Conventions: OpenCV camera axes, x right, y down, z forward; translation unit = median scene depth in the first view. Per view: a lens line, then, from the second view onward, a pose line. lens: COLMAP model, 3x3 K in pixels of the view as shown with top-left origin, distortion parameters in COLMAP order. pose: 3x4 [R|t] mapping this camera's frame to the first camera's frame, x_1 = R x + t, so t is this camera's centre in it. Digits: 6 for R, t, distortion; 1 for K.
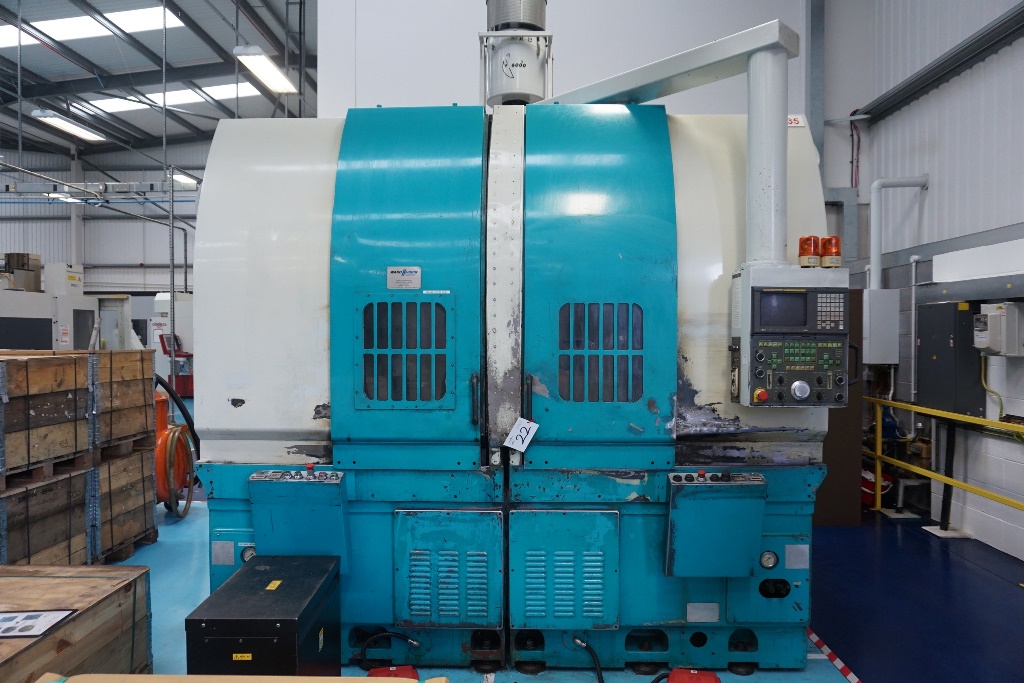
lens RADIAL K [[693.9, 0, 507.1], [0, 693.9, 344.5], [0, 0, 1]] dist [-0.038619, 0.015190]
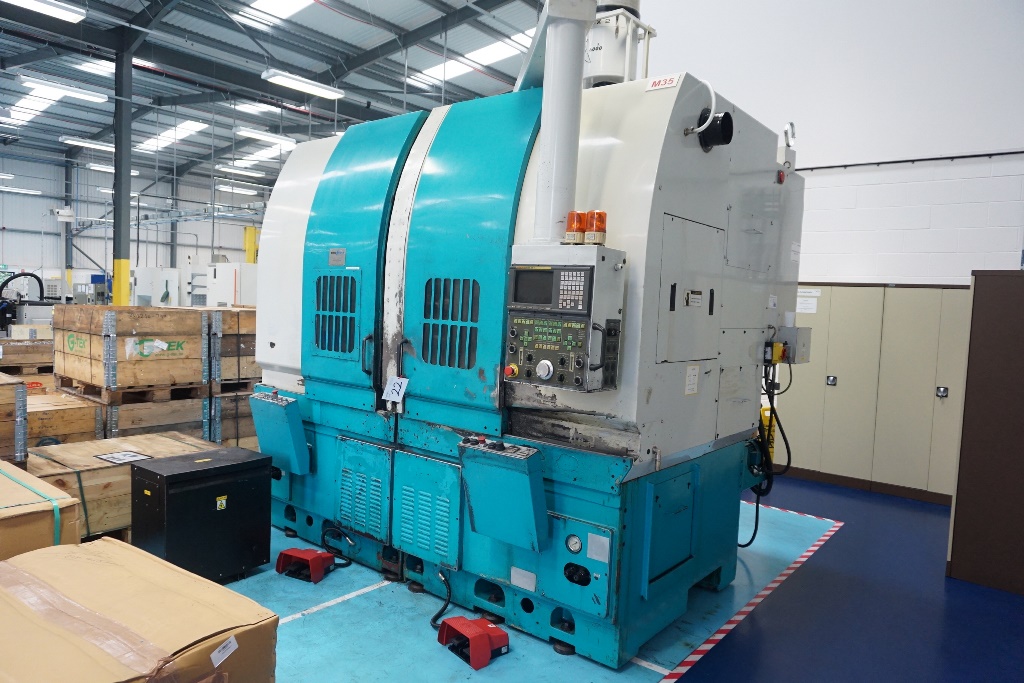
lens RADIAL K [[693.9, 0, 511.2], [0, 693.9, 345.7], [0, 0, 1]] dist [-0.038619, 0.015190]
pose [[0.794926, 0.074151, -0.602158, 0.868014], [-0.055359, 0.997228, 0.049721, -0.012707], [0.604176, -0.006190, 0.796827, 0.158701]]
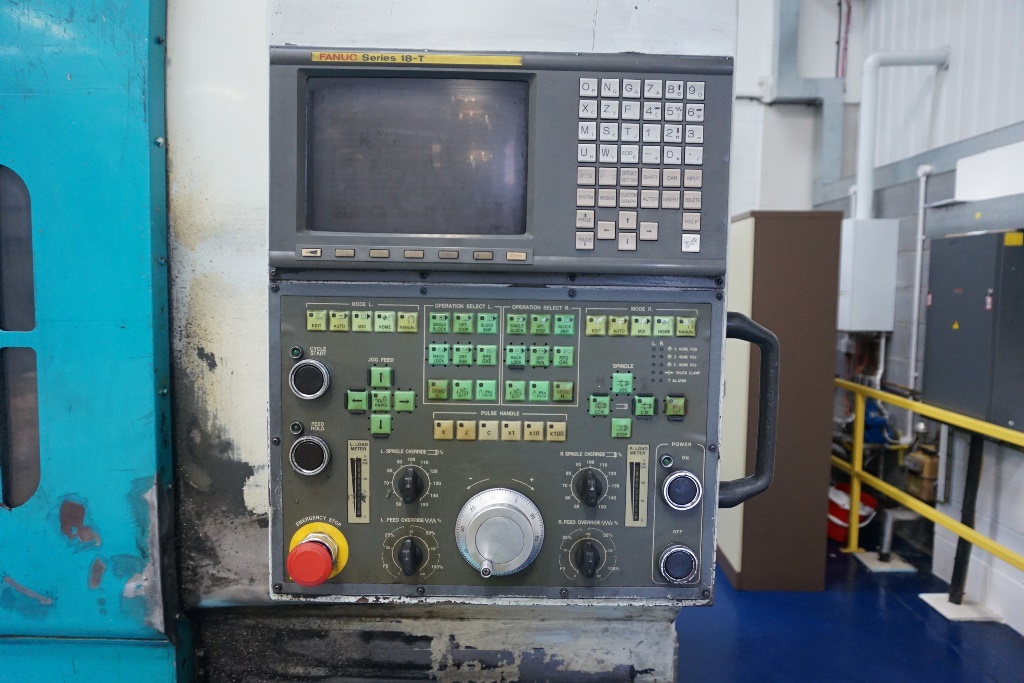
lens RADIAL K [[693.9, 0, 510.5], [0, 693.9, 346.8], [0, 0, 1]] dist [-0.038619, 0.015190]
pose [[0.999733, 0.006491, 0.022181, 0.374086], [-0.008128, 0.997188, 0.074504, -0.007786], [-0.021635, -0.074665, 0.996974, 0.692659]]
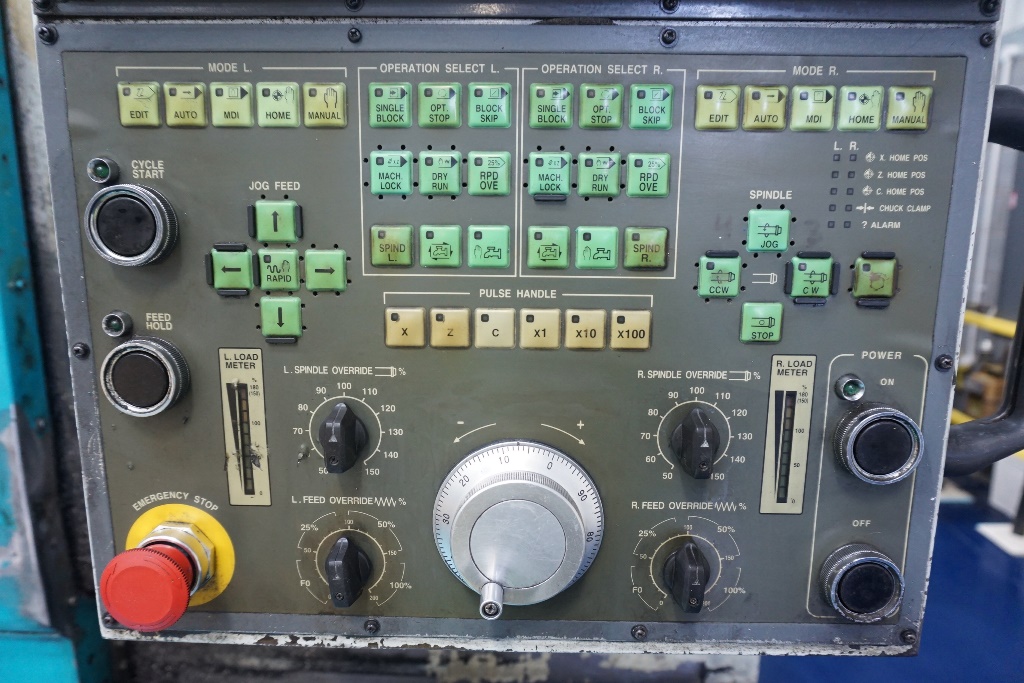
lens RADIAL K [[693.9, 0, 509.4], [0, 693.9, 342.8], [0, 0, 1]] dist [-0.038619, 0.015190]
pose [[0.999925, 0.001015, -0.012204, 0.375670], [0.001205, 0.983581, 0.180463, 0.014575], [0.012186, -0.180464, 0.983506, 0.788783]]
